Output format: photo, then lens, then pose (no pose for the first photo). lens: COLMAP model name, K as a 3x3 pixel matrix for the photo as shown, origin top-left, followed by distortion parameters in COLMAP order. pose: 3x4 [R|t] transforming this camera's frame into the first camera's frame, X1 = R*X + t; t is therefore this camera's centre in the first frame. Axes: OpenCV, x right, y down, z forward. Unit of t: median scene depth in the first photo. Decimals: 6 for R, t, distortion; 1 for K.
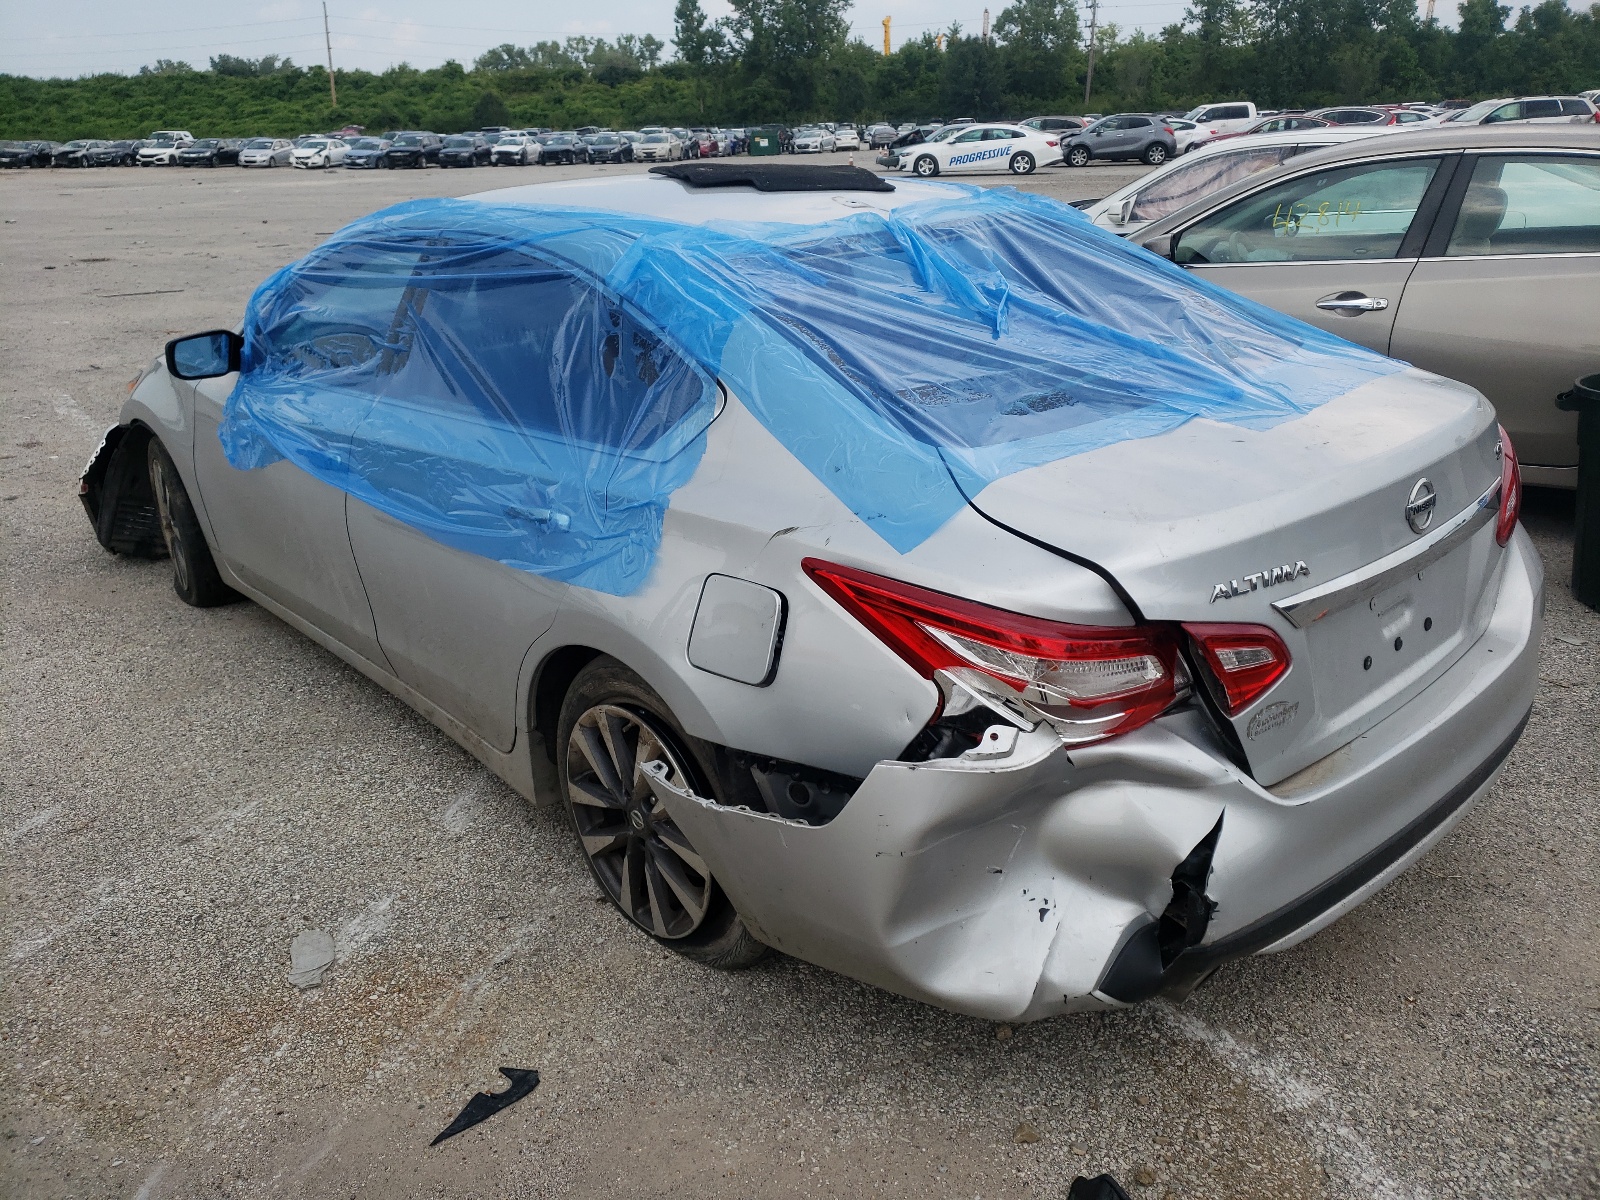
lens RADIAL K [[1199.5, 0, 795.2], [0, 1199.5, 572.0], [0, 0, 1]] dist [0.010057, 0.003602]
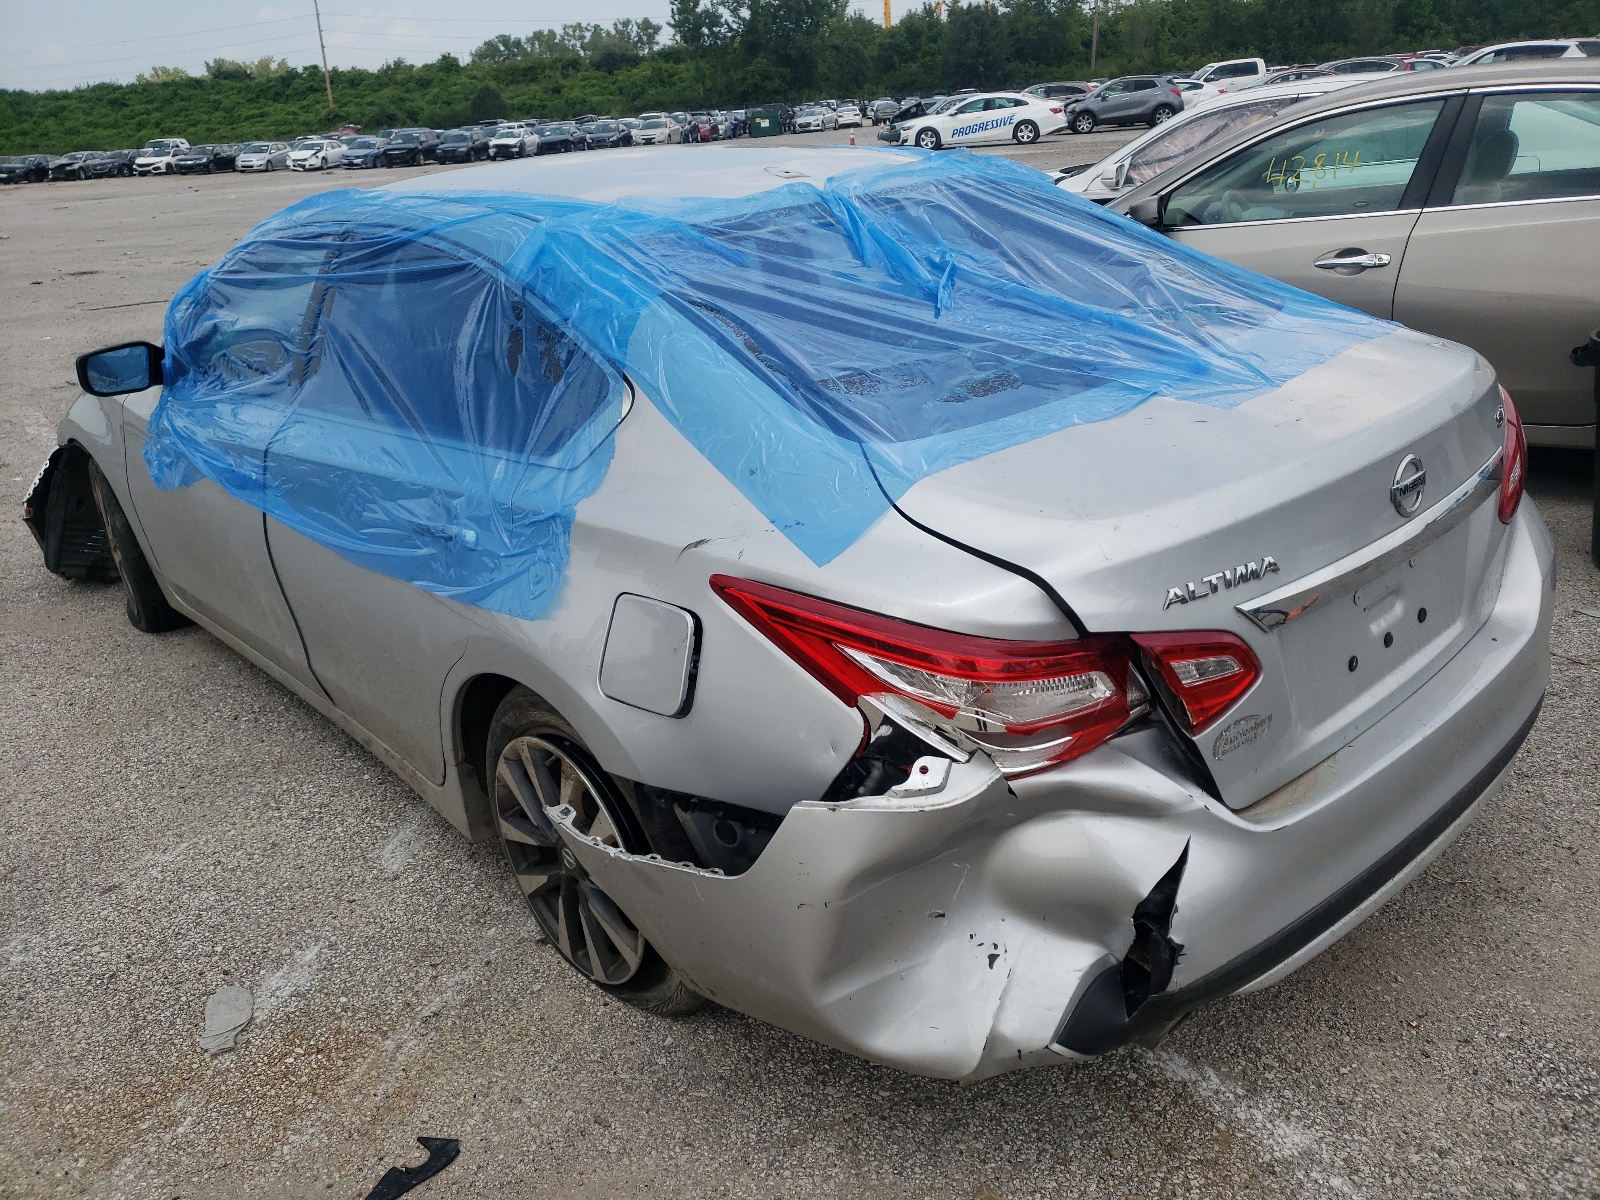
lens RADIAL K [[1202.1, 0, 800.0], [0, 1202.1, 600.0], [0, 0, 1]] dist [0.007738, 0.003652]
pose [[0.999110, -0.039814, -0.013949, 0.068918], [0.040273, 0.998596, 0.034402, -0.016661], [0.012559, -0.034934, 0.999311, 0.087751]]
